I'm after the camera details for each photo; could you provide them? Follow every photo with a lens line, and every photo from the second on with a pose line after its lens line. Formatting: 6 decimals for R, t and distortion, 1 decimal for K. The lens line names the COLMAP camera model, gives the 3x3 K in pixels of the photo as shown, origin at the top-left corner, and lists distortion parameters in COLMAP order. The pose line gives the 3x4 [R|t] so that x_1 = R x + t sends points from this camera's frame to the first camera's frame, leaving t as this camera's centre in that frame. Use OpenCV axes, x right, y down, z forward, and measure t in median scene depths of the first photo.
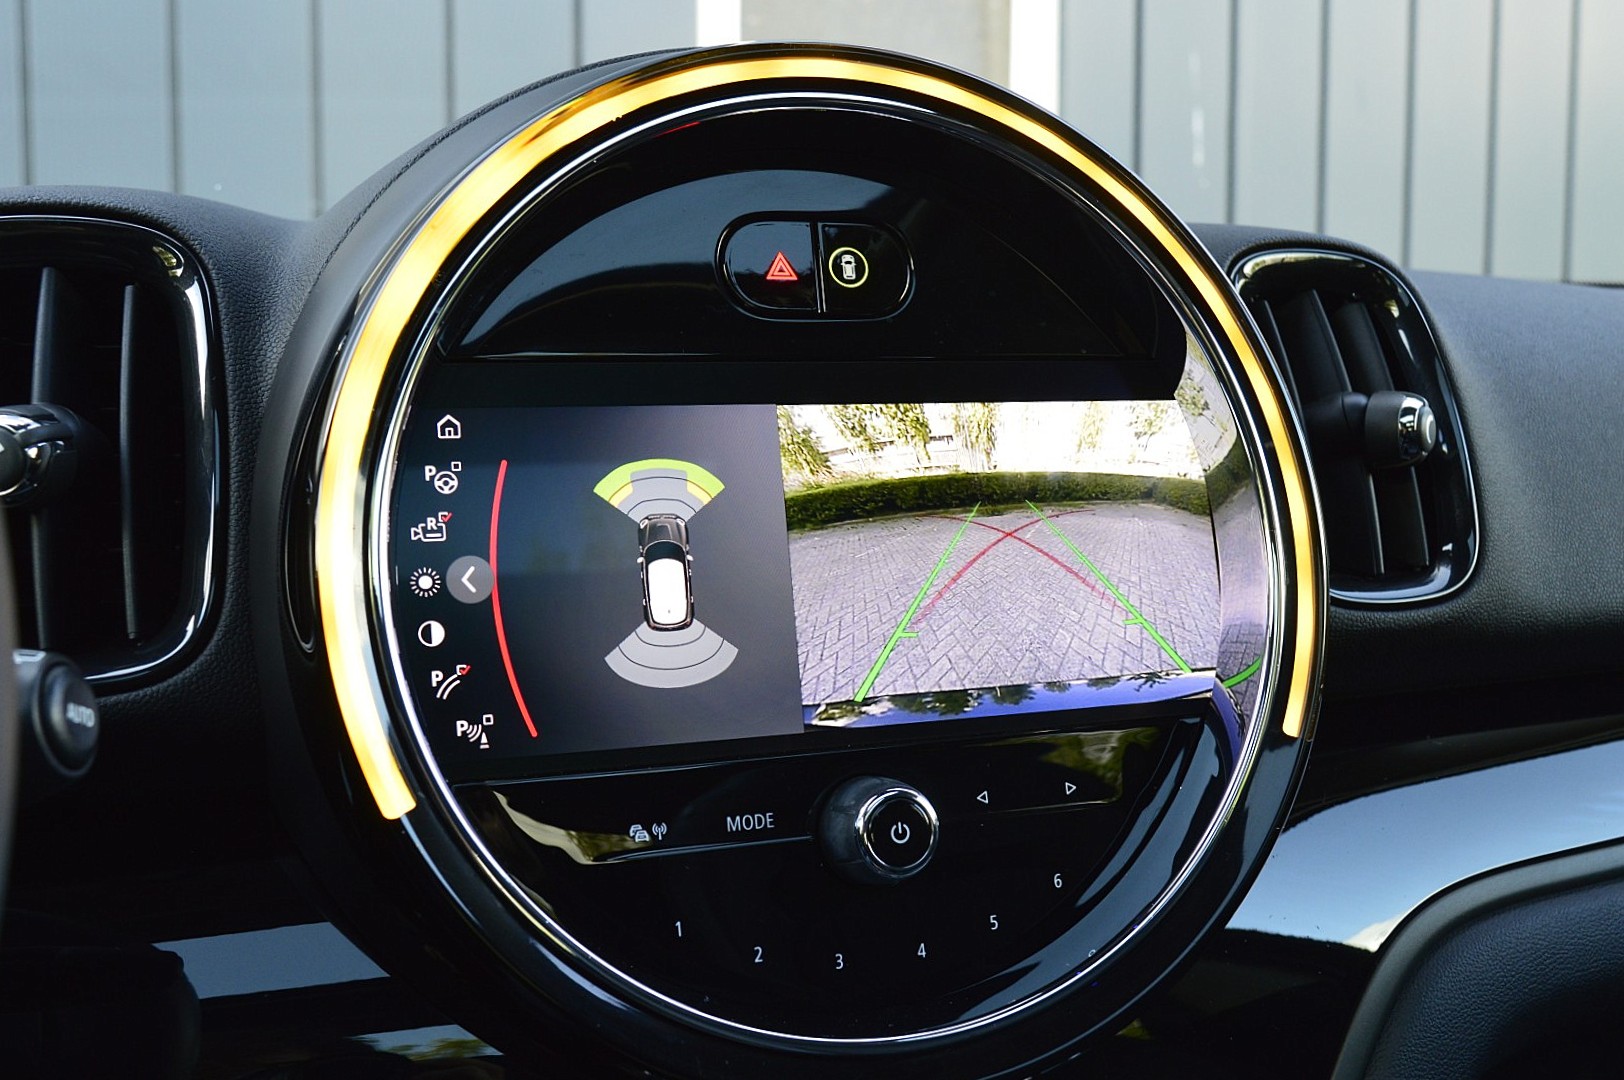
lens RADIAL K [[1511.6, 0, 799.6], [0, 1511.6, 534.7], [0, 0, 1]] dist [-0.014755, 0.000000]
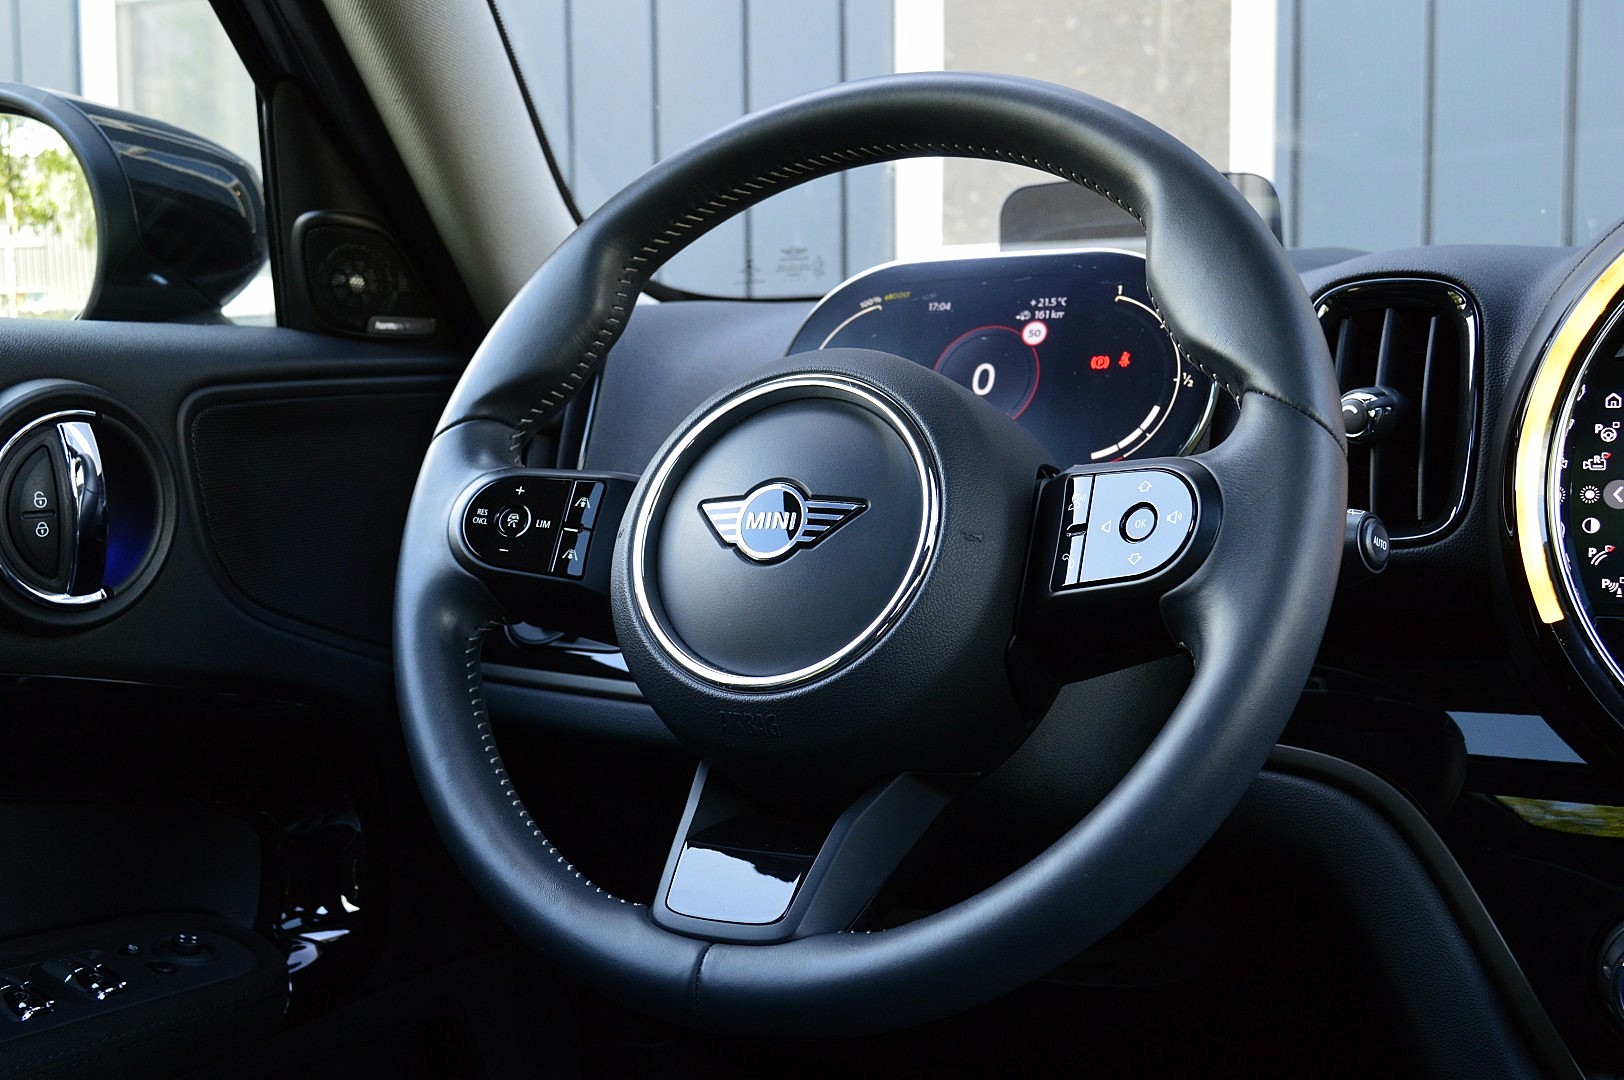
lens RADIAL K [[1794.1, 0, 805.2], [0, 1794.1, 551.4], [0, 0, 1]] dist [0.031038, 0.000000]
pose [[0.699307, 0.067407, -0.711637, 0.539604], [-0.048233, 0.997725, 0.047108, 0.040166], [0.713193, 0.001382, 0.700967, -0.960177]]
